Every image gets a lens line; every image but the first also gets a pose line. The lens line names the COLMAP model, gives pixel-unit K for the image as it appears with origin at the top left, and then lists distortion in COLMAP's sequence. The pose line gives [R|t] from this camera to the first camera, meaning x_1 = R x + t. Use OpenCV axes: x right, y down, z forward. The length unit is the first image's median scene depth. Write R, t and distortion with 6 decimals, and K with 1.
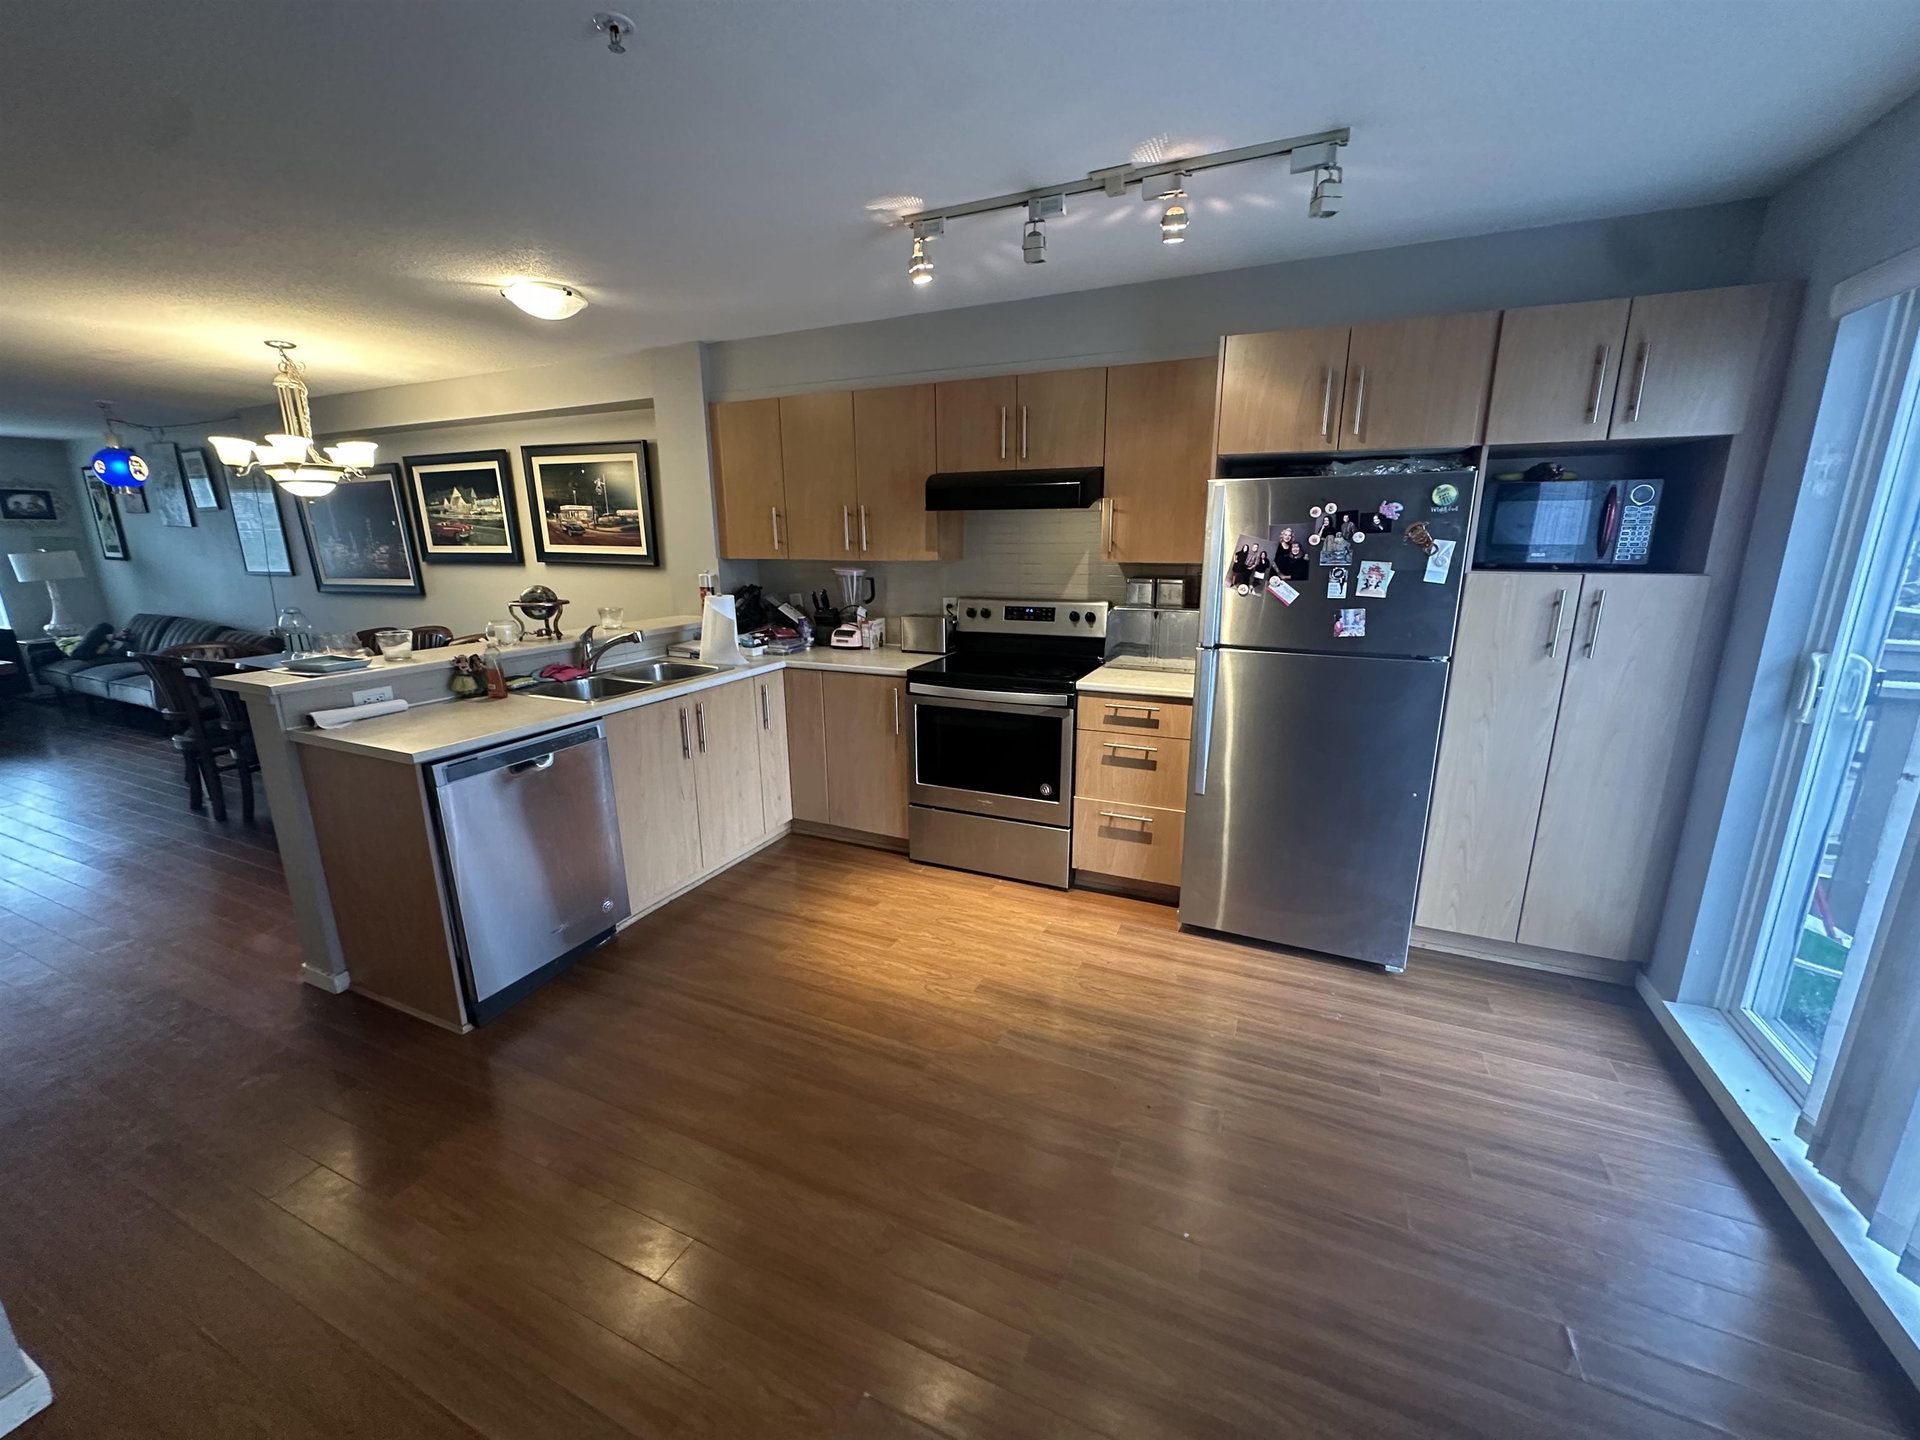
lens RADIAL K [[764.2, 0, 960.0], [0, 764.2, 720.0], [0, 0, 1]] dist [-0.002842, 0.000982]
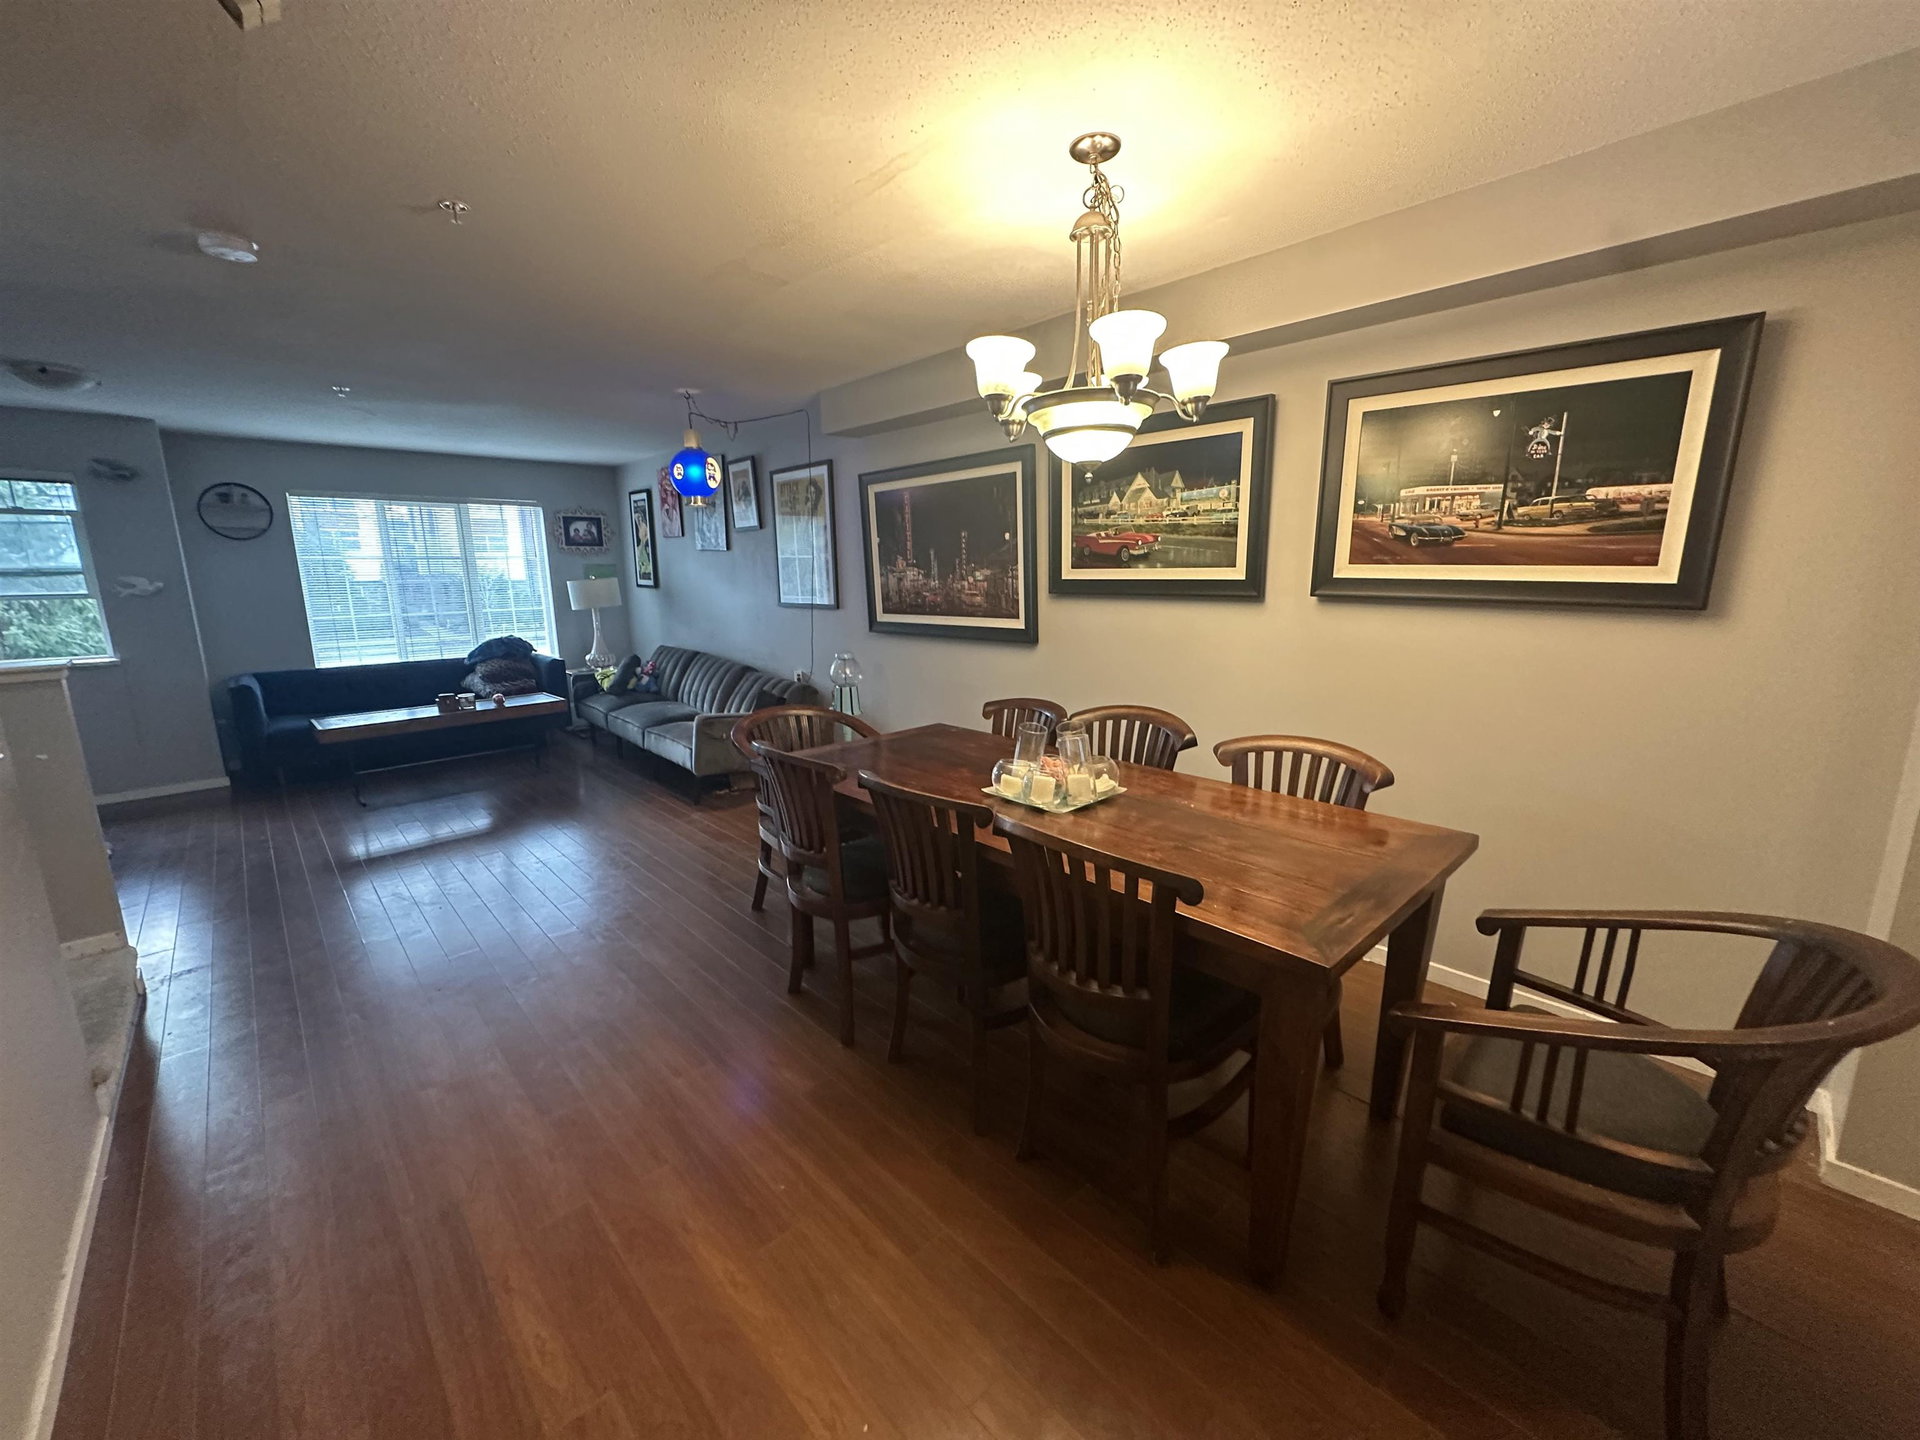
lens RADIAL K [[764.2, 0, 960.0], [0, 764.2, 720.0], [0, 0, 1]] dist [-0.002842, 0.000982]
pose [[0.926864, 0.069219, -0.368961, -0.489567], [-0.083949, 0.996181, -0.024001, -0.071466], [0.365890, 0.053219, 0.929135, 0.343172]]
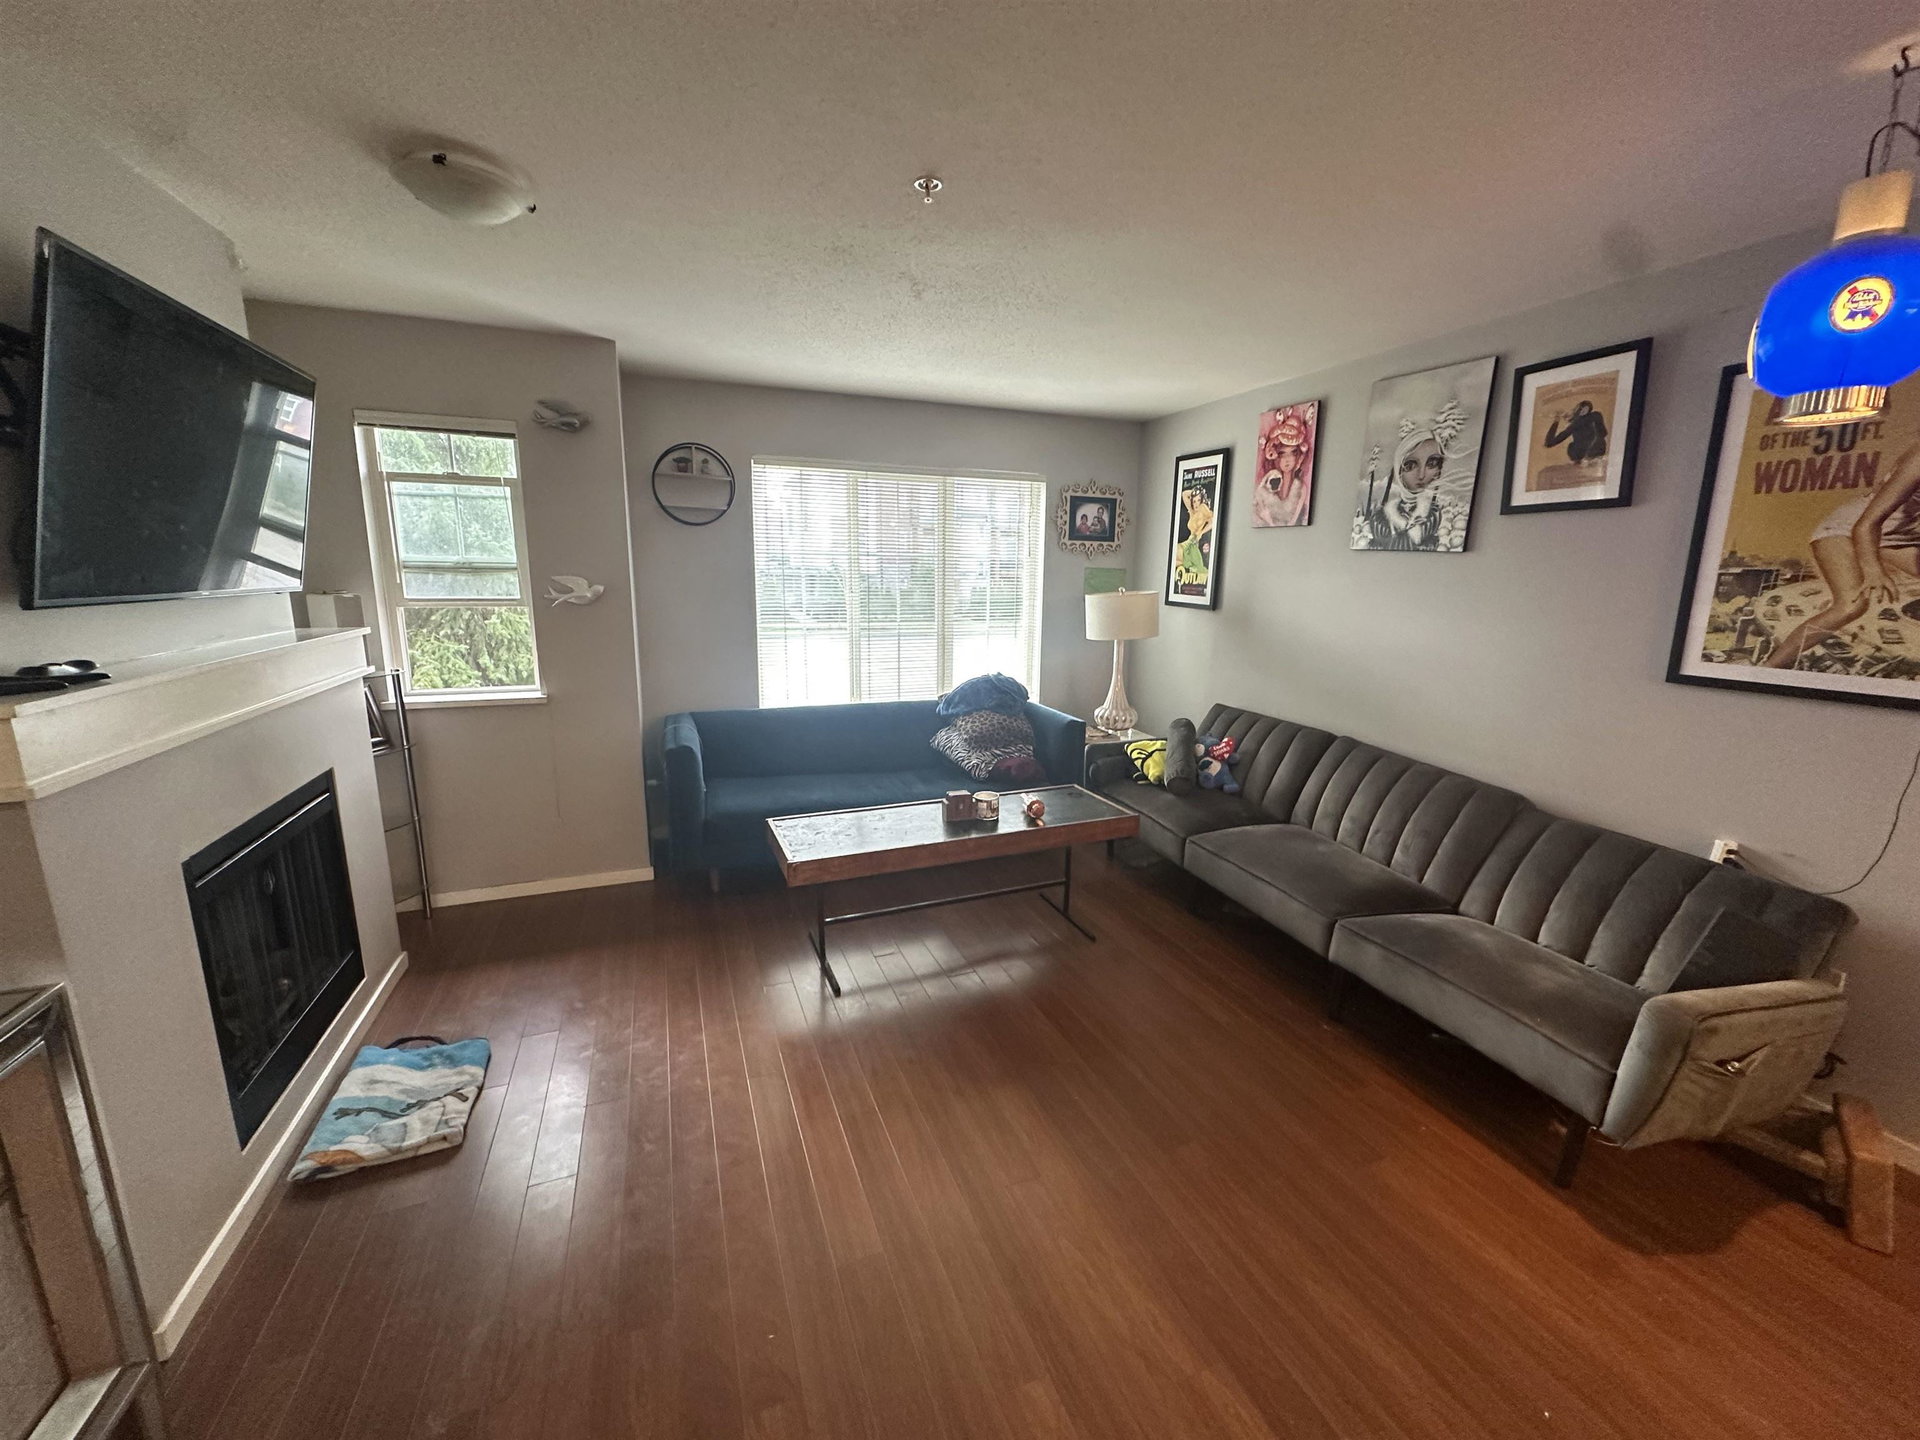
lens RADIAL K [[764.2, 0, 960.0], [0, 764.2, 720.0], [0, 0, 1]] dist [-0.002842, 0.000982]
pose [[0.716166, 0.152002, -0.681177, -1.034642], [-0.183133, 0.982724, 0.026752, -0.134580], [0.673475, 0.105588, 0.731630, 0.568990]]
